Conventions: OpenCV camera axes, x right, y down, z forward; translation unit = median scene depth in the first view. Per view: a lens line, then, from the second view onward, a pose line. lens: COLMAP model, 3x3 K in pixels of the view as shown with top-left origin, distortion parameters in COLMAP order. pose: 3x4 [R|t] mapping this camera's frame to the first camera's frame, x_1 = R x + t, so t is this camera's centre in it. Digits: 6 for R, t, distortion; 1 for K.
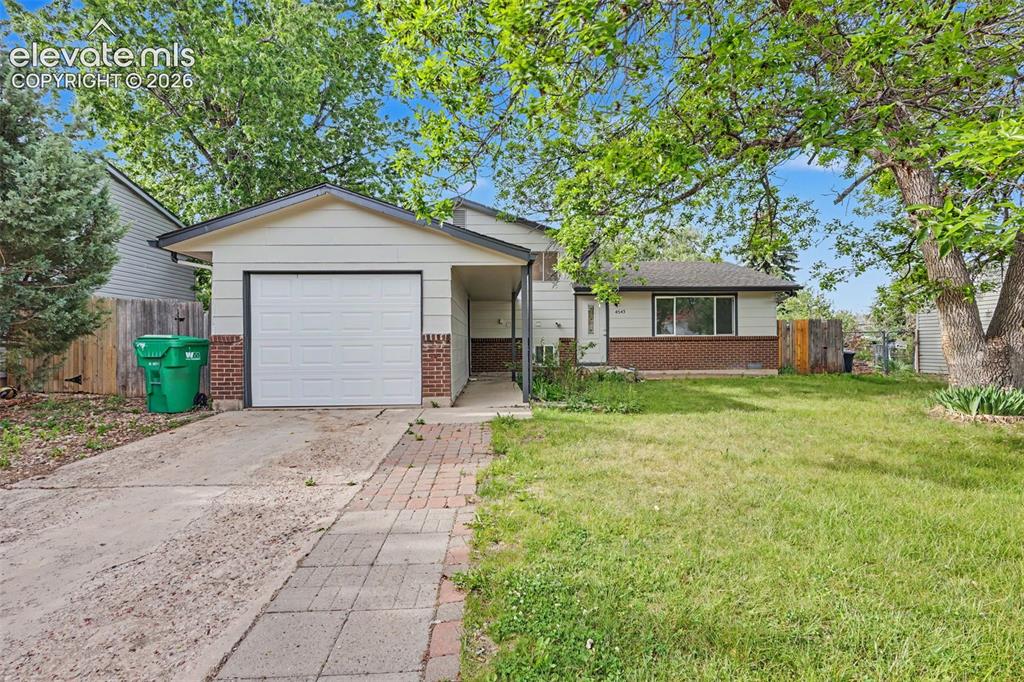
lens RADIAL K [[470.6, 0, 508.7], [0, 470.6, 338.0], [0, 0, 1]] dist [-0.002846, 0.003657]
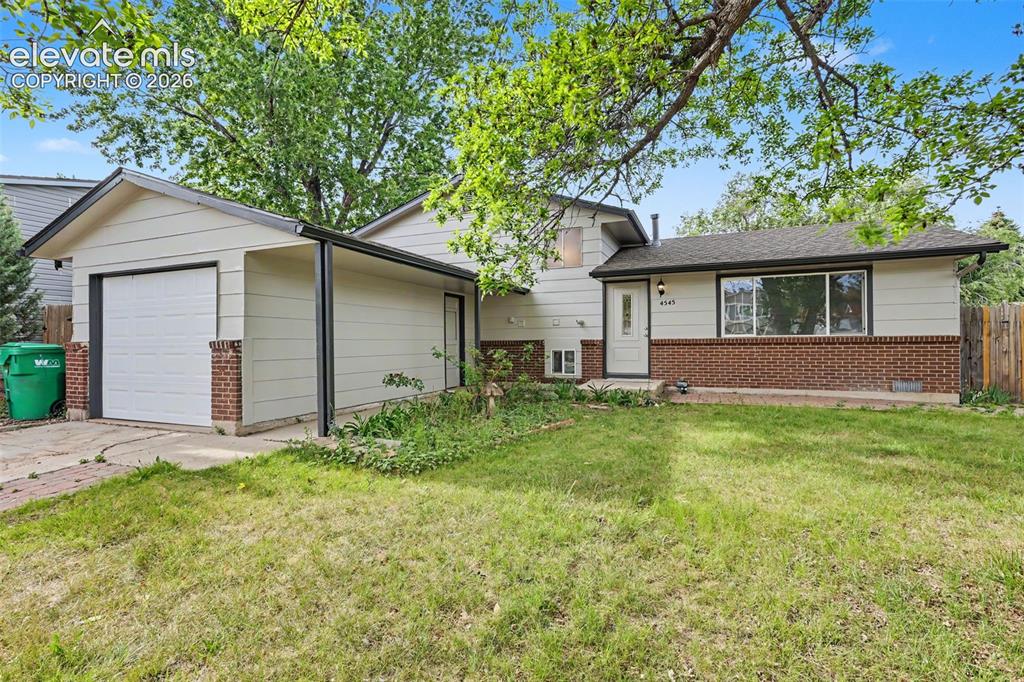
lens RADIAL K [[470.6, 0, 508.7], [0, 470.6, 338.0], [0, 0, 1]] dist [-0.002846, 0.003657]
pose [[0.907428, -0.004531, -0.420183, 0.323995], [0.006532, 0.999973, 0.003323, -0.006577], [0.420157, -0.005760, 0.907433, 0.260968]]
